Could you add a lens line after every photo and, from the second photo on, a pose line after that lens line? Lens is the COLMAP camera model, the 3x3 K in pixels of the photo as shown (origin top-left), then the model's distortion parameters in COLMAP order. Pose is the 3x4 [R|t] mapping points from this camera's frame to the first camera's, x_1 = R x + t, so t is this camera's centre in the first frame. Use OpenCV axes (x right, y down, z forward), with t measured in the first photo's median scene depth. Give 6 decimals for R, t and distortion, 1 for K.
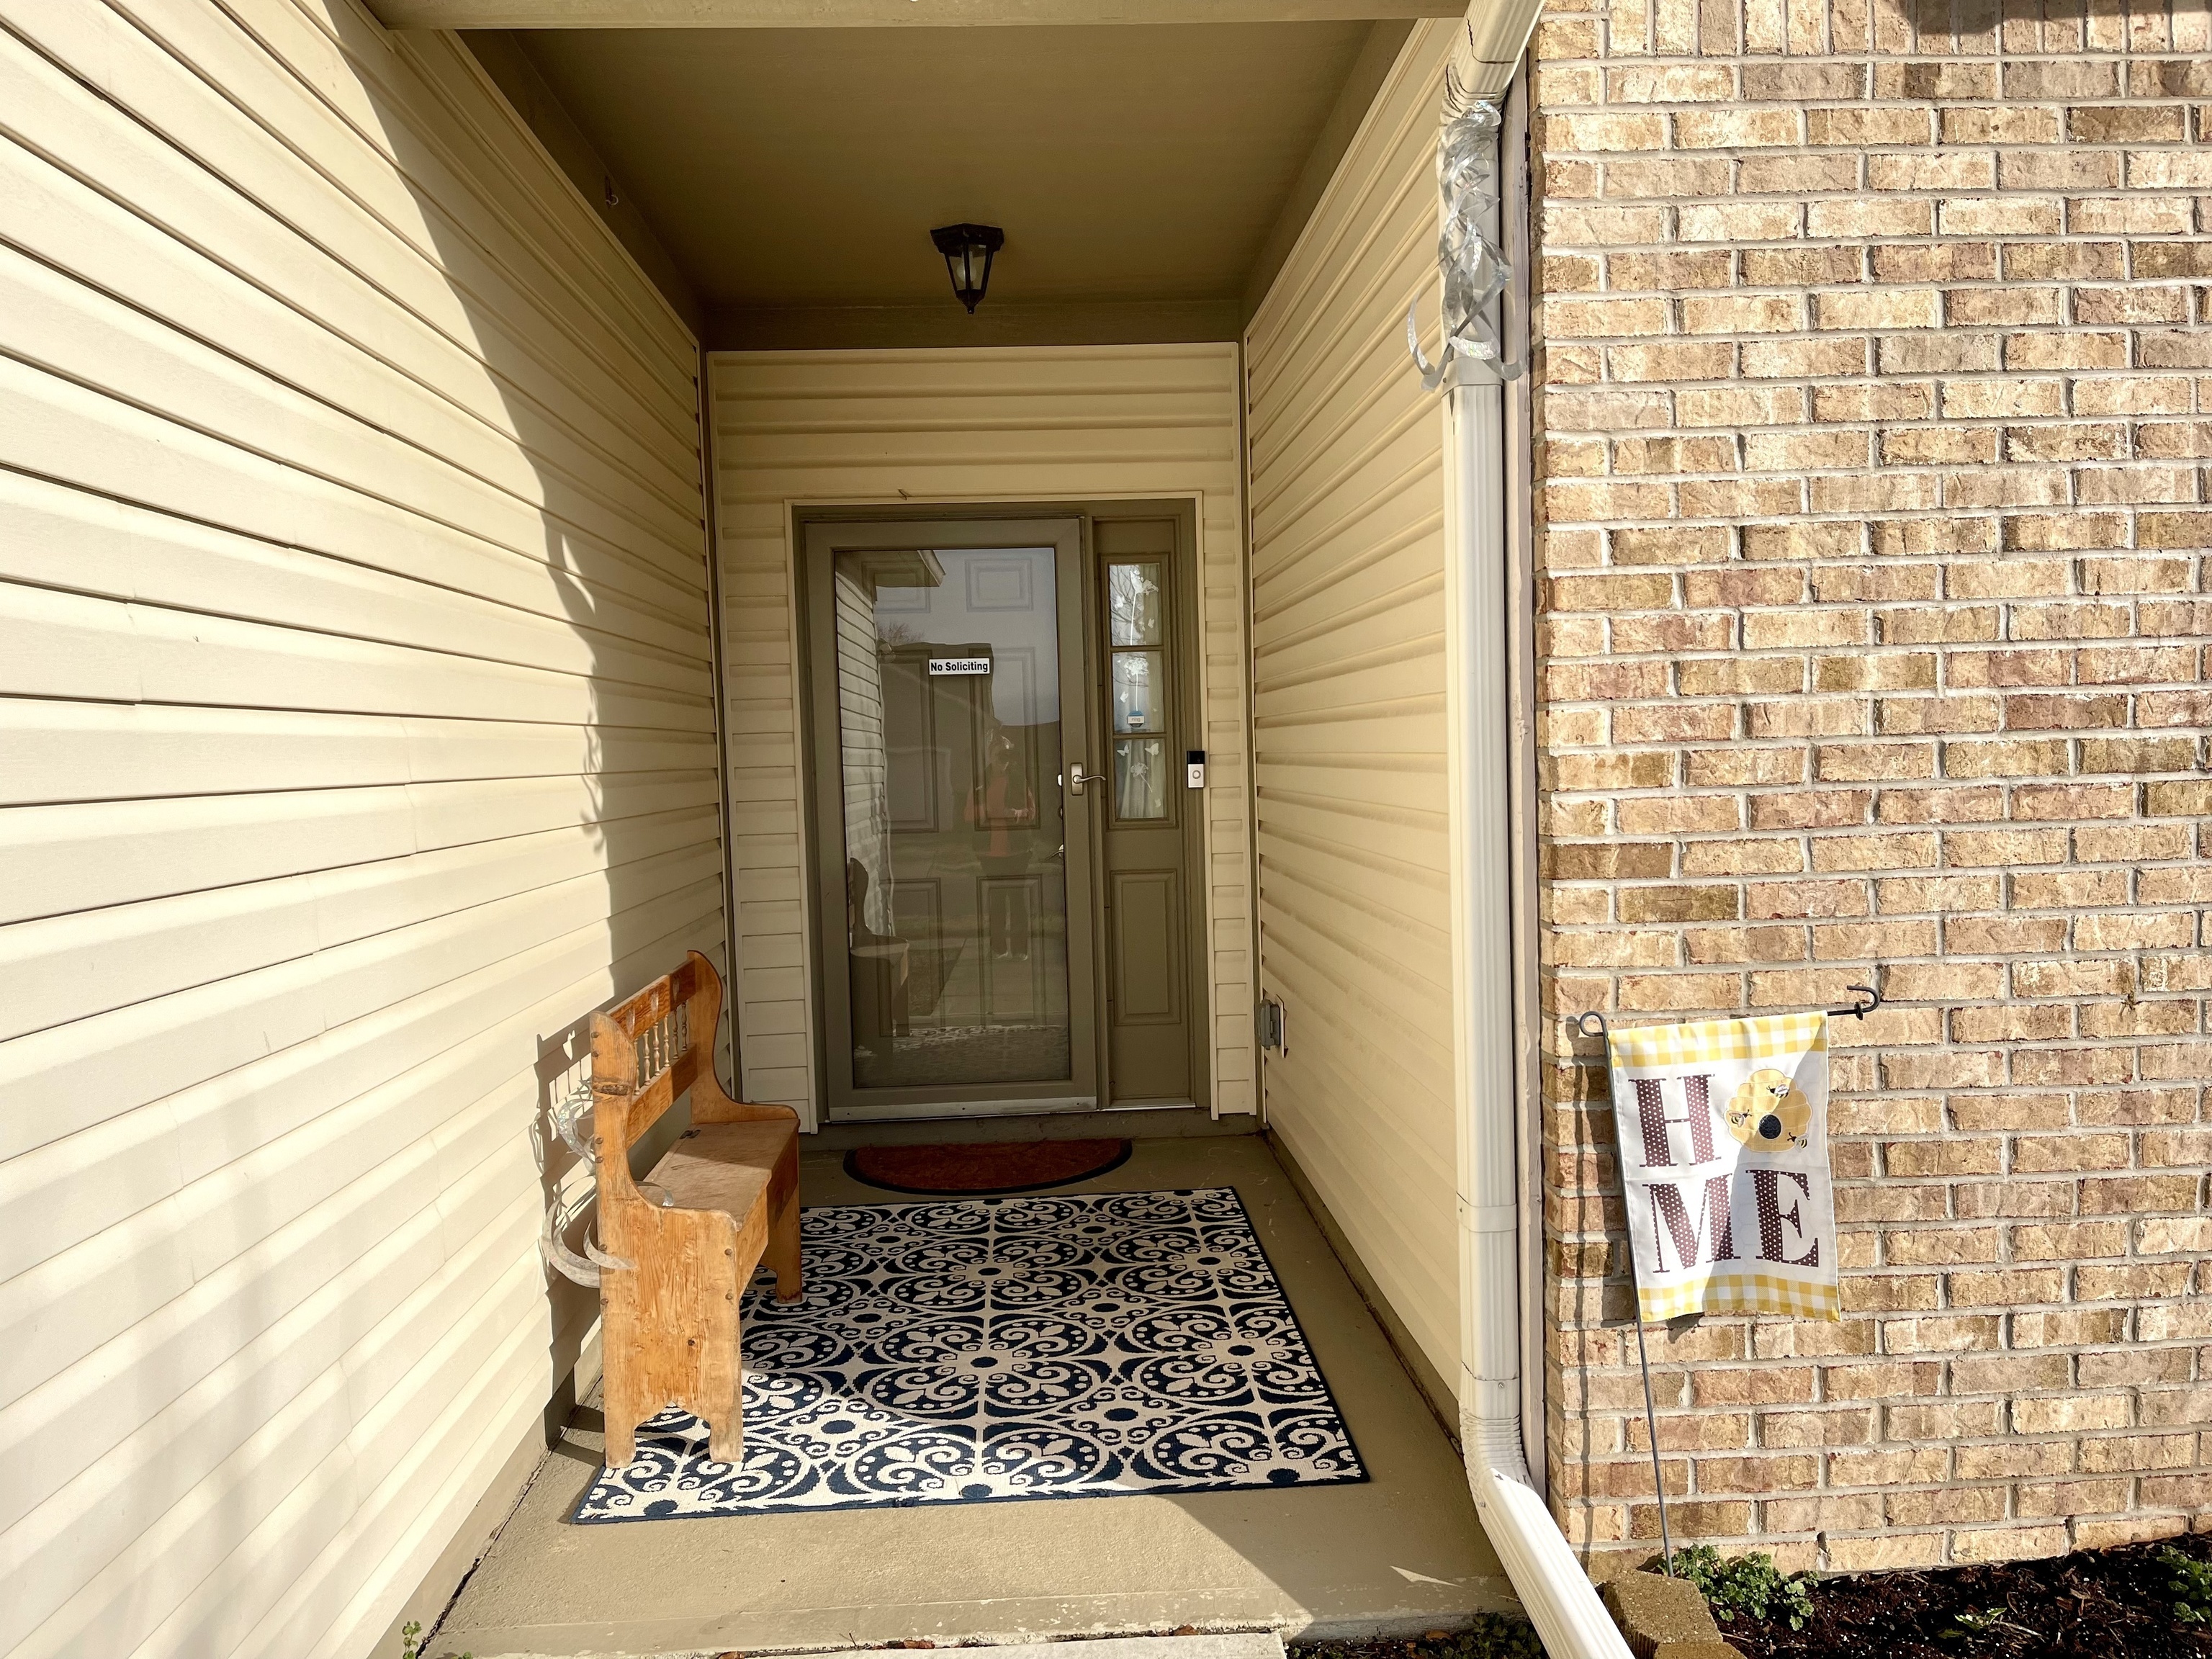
lens RADIAL K [[1856.3, 0, 1106.0], [0, 1856.3, 829.5], [0, 0, 1]] dist [0.184062, -0.281952]
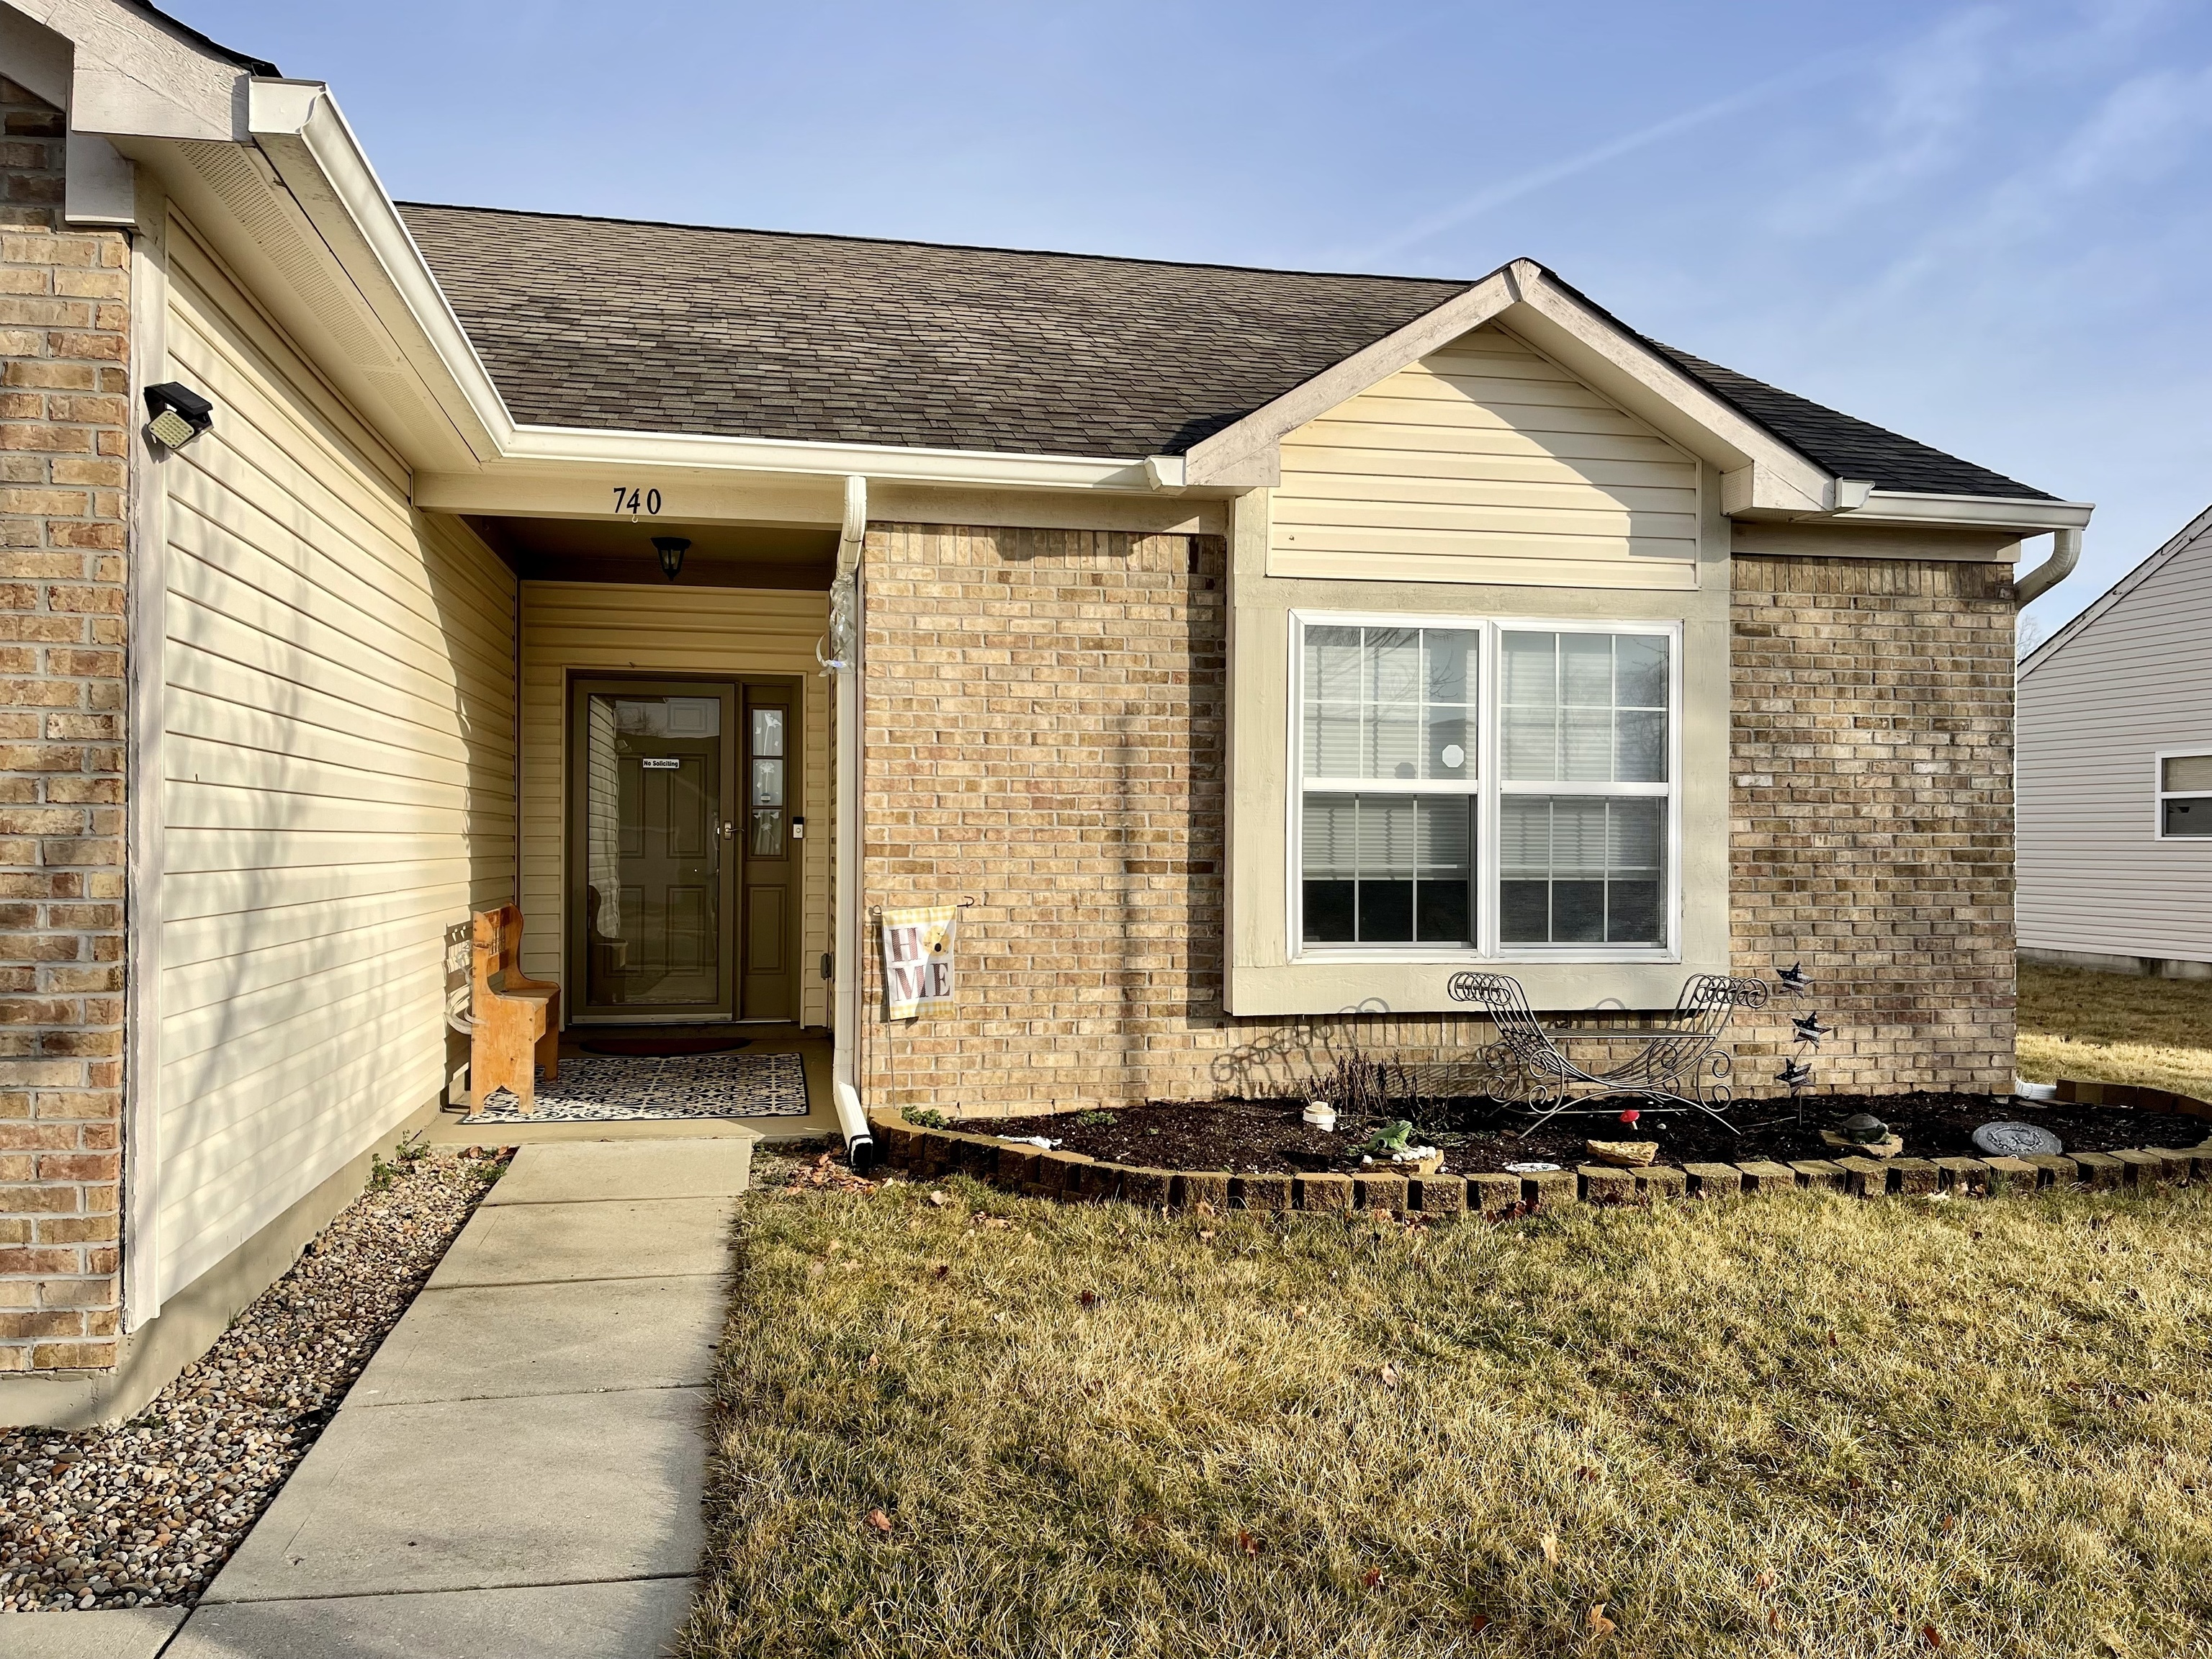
lens RADIAL K [[1856.3, 0, 1106.0], [0, 1856.3, 829.5], [0, 0, 1]] dist [0.184062, -0.281952]
pose [[0.990697, 0.036150, 0.131194, 0.225260], [-0.029204, 0.998087, -0.054491, 0.122808], [-0.132913, 0.050152, 0.989858, -1.695182]]
